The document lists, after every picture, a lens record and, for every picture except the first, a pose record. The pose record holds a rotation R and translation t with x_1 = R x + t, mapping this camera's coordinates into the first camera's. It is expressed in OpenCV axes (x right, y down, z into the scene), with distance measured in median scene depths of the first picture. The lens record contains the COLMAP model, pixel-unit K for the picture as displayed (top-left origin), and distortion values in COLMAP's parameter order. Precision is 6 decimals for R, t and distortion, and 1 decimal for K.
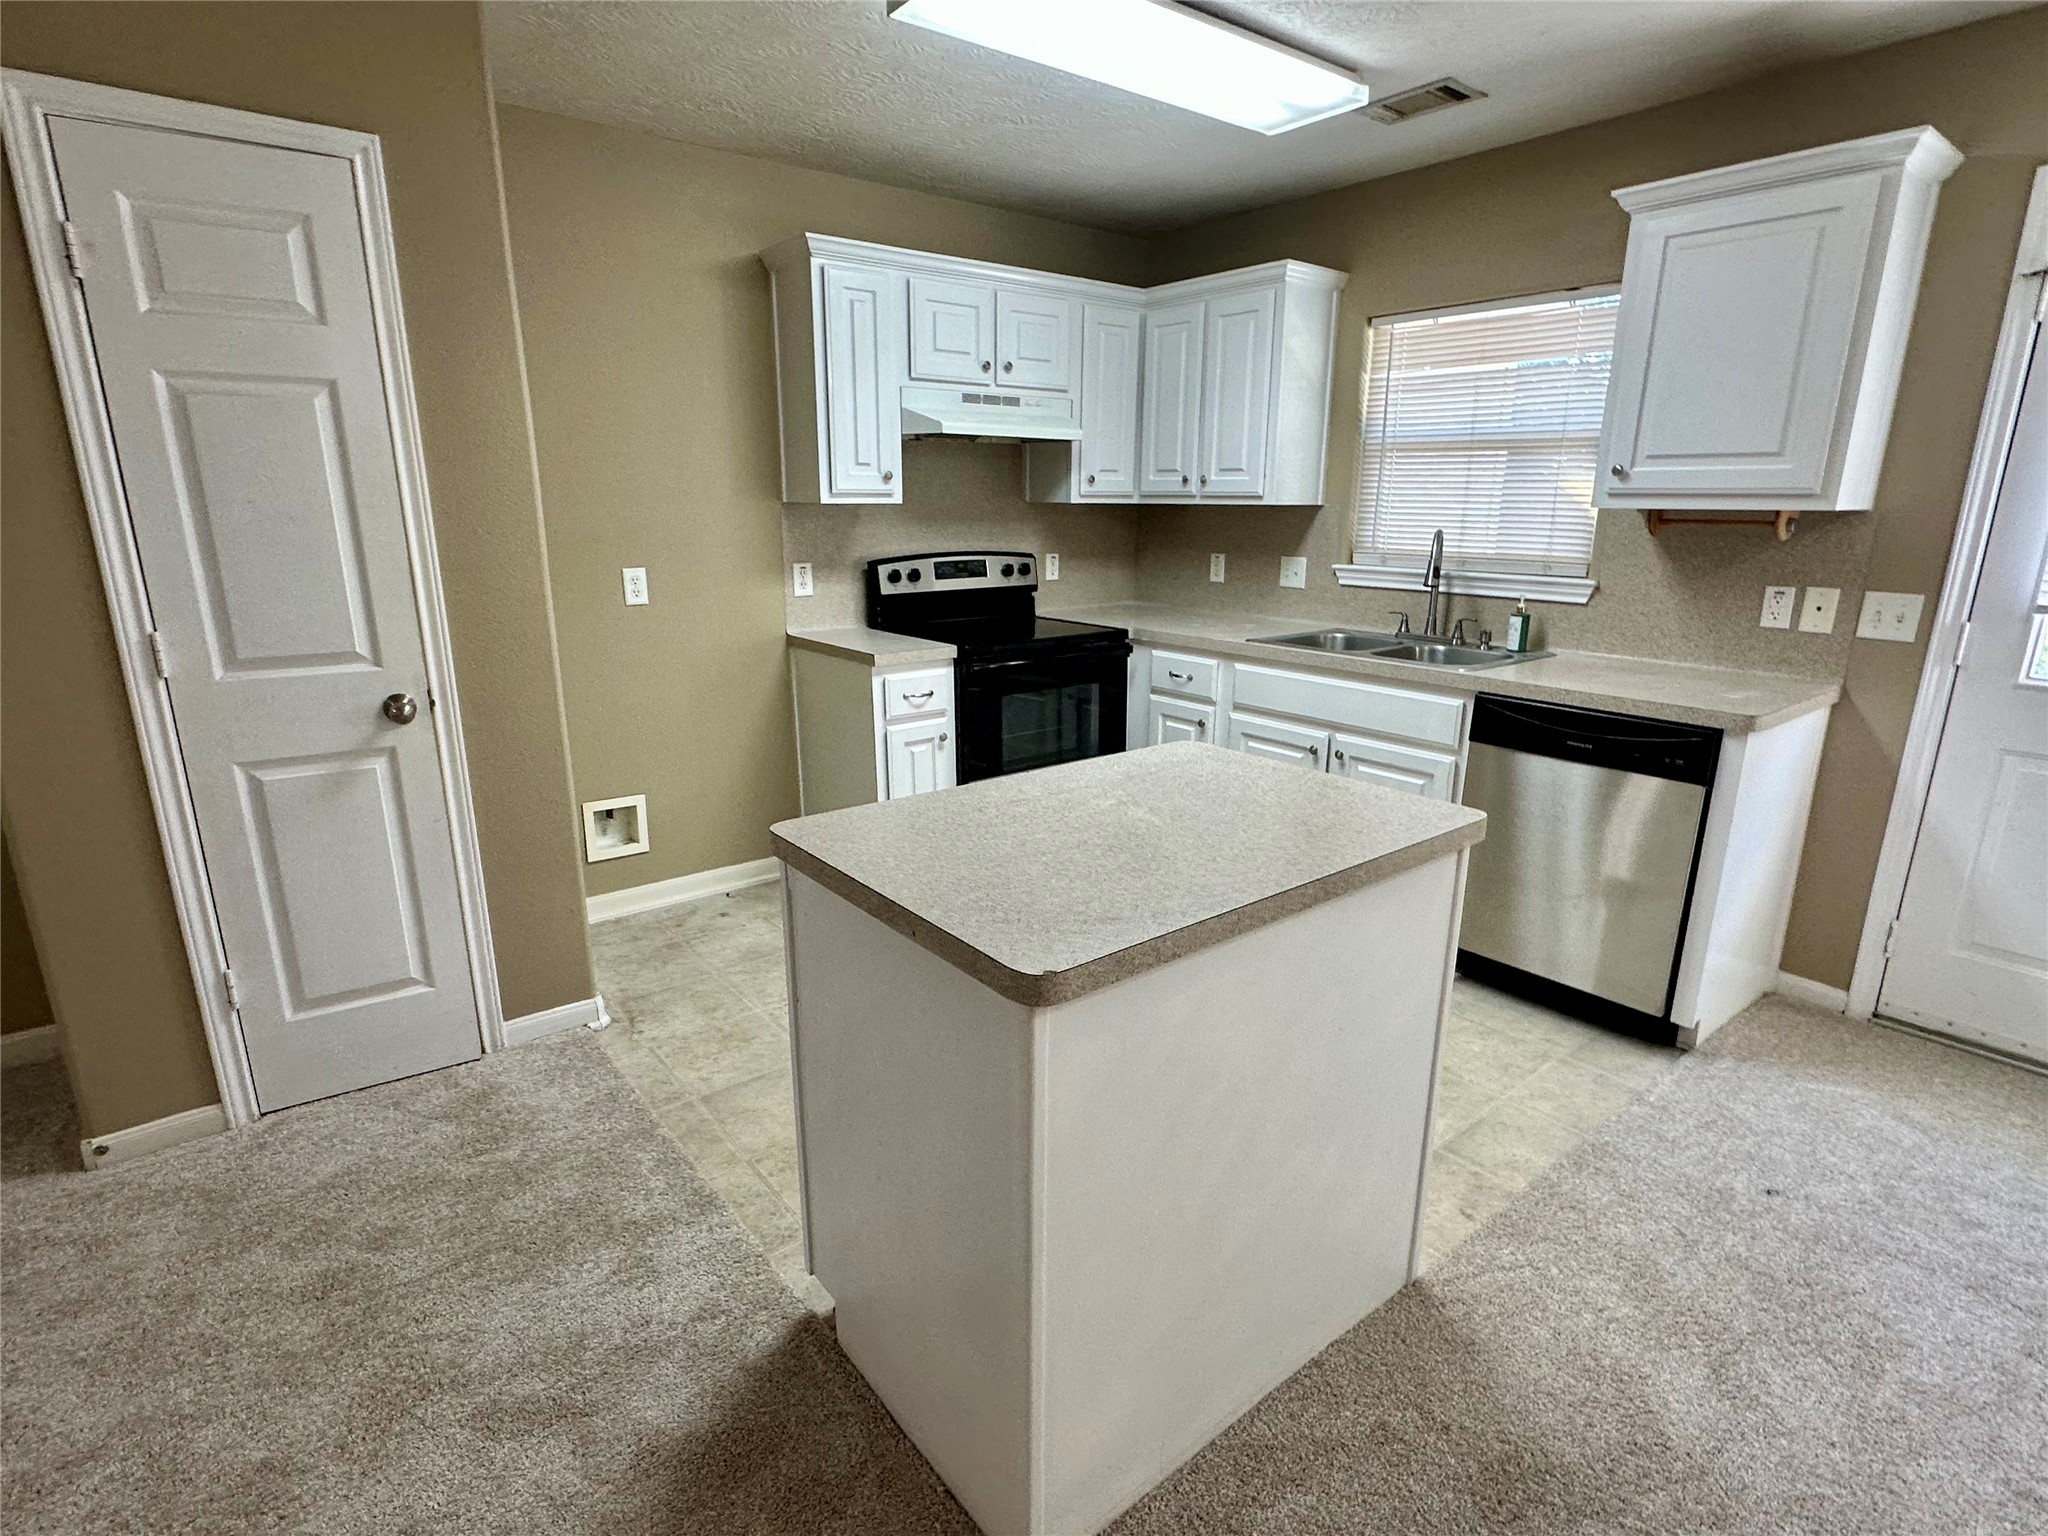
lens RADIAL K [[1023.1, 0, 1024.0], [0, 1023.1, 768.0], [0, 0, 1]] dist [0.001627, 0.000065]
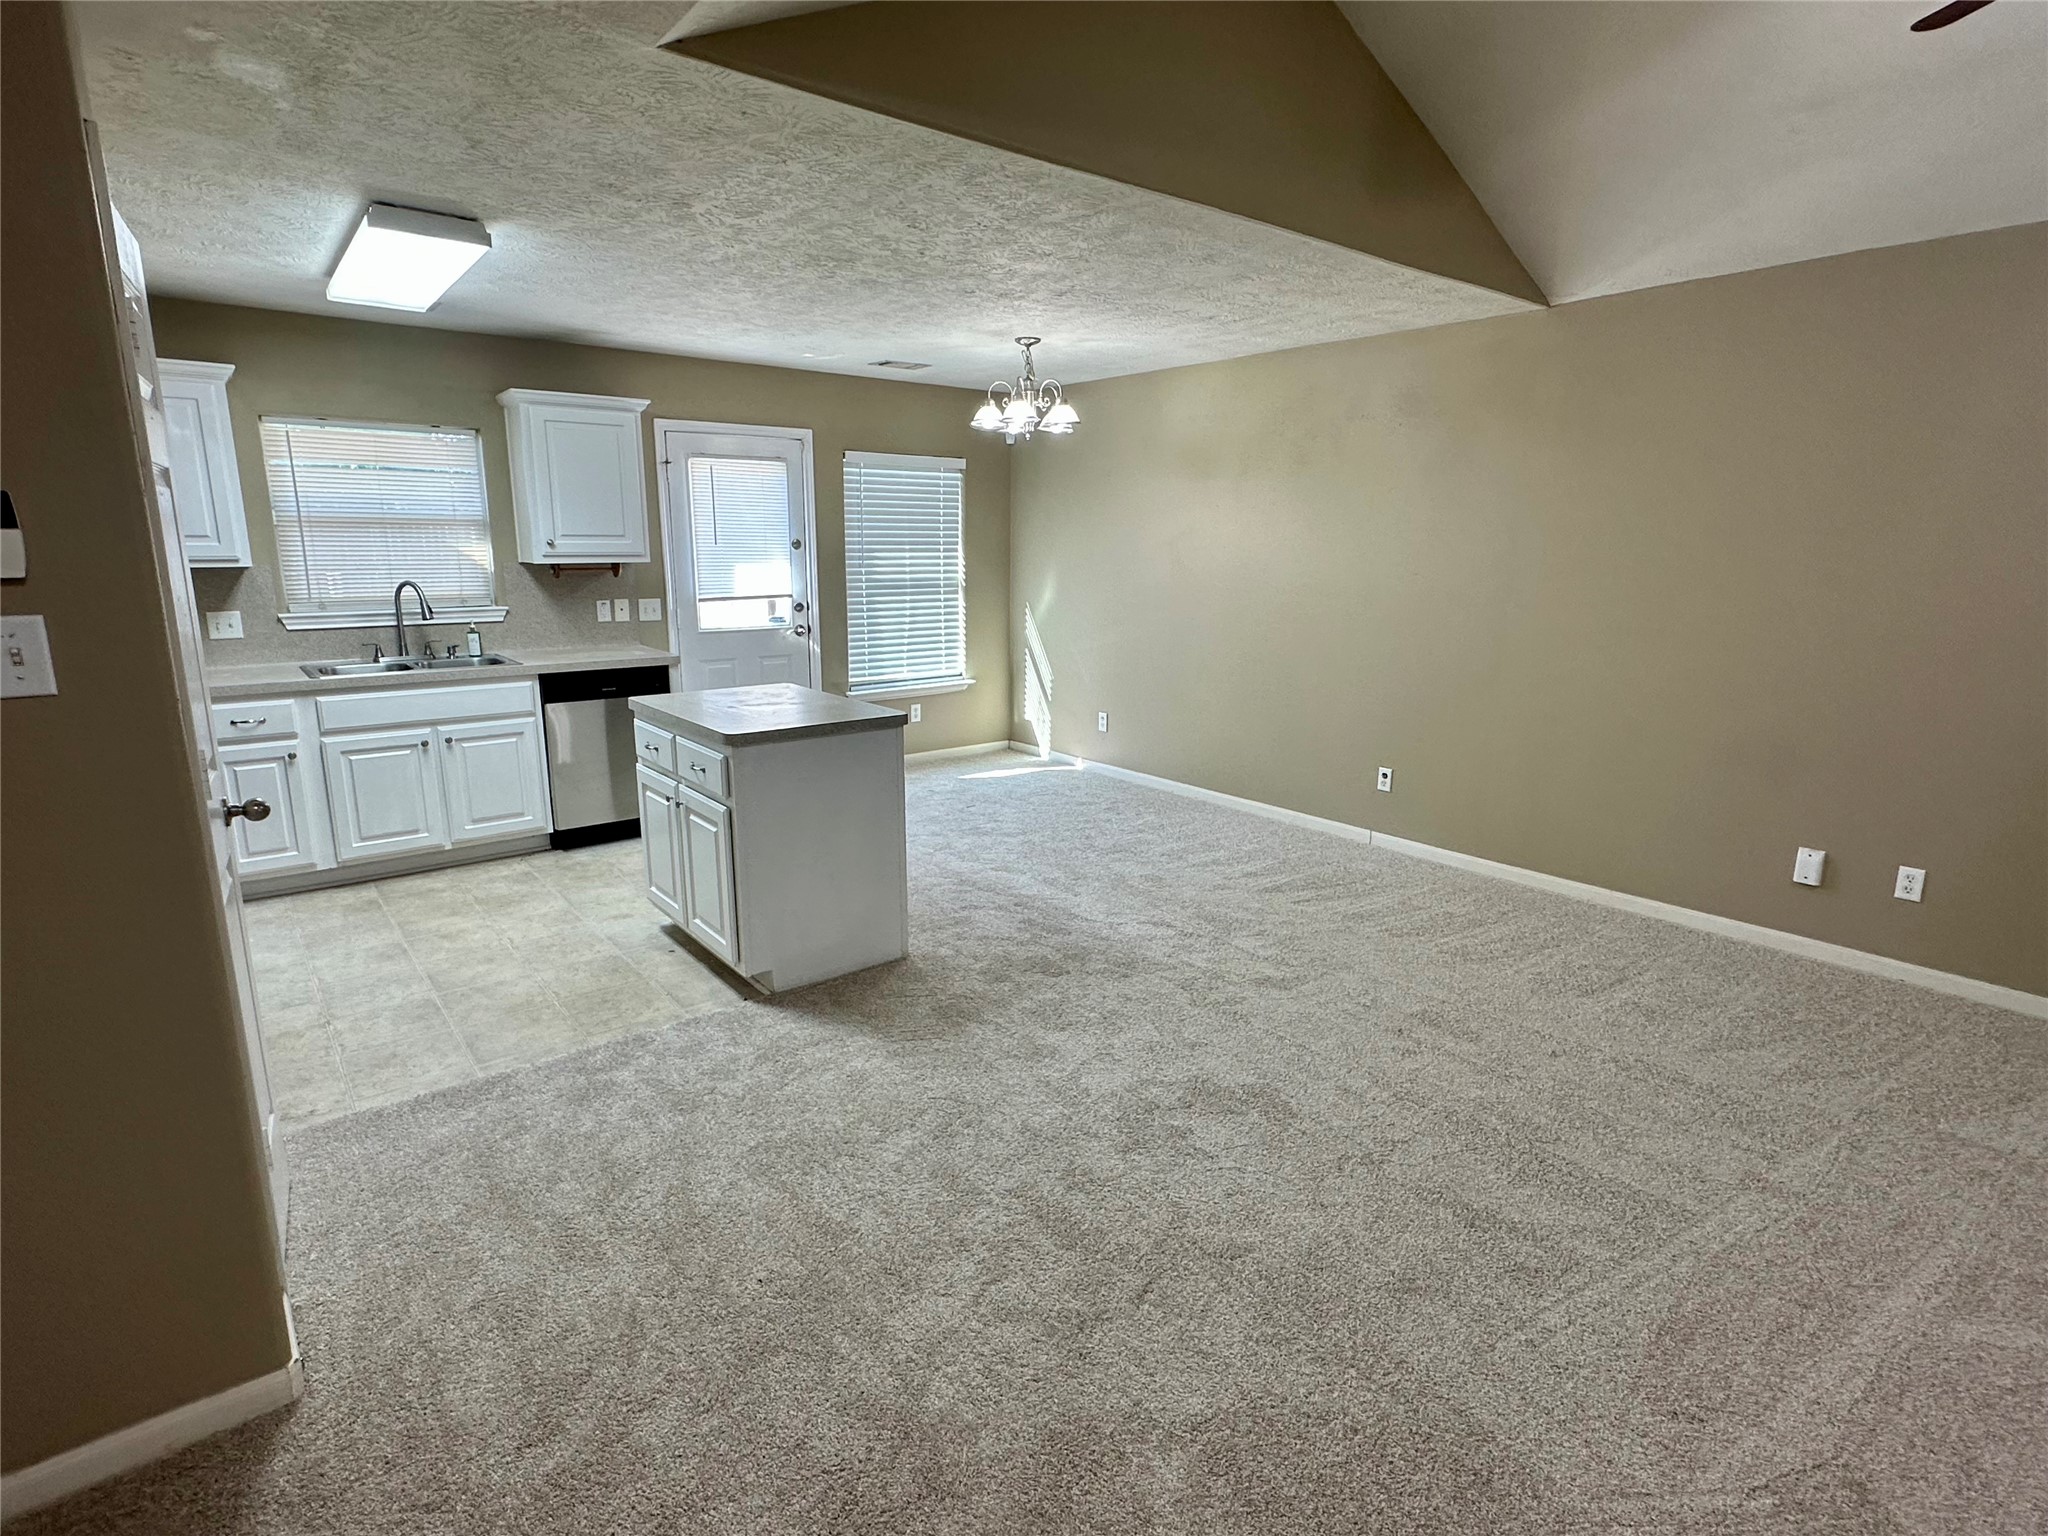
lens RADIAL K [[1023.1, 0, 1024.0], [0, 1023.1, 768.0], [0, 0, 1]] dist [0.001627, 0.000065]
pose [[-0.007493, -0.222540, 0.974895, -1.077174], [0.251319, 0.943211, 0.217239, -0.083615], [-0.967875, 0.246637, 0.048861, 0.171058]]
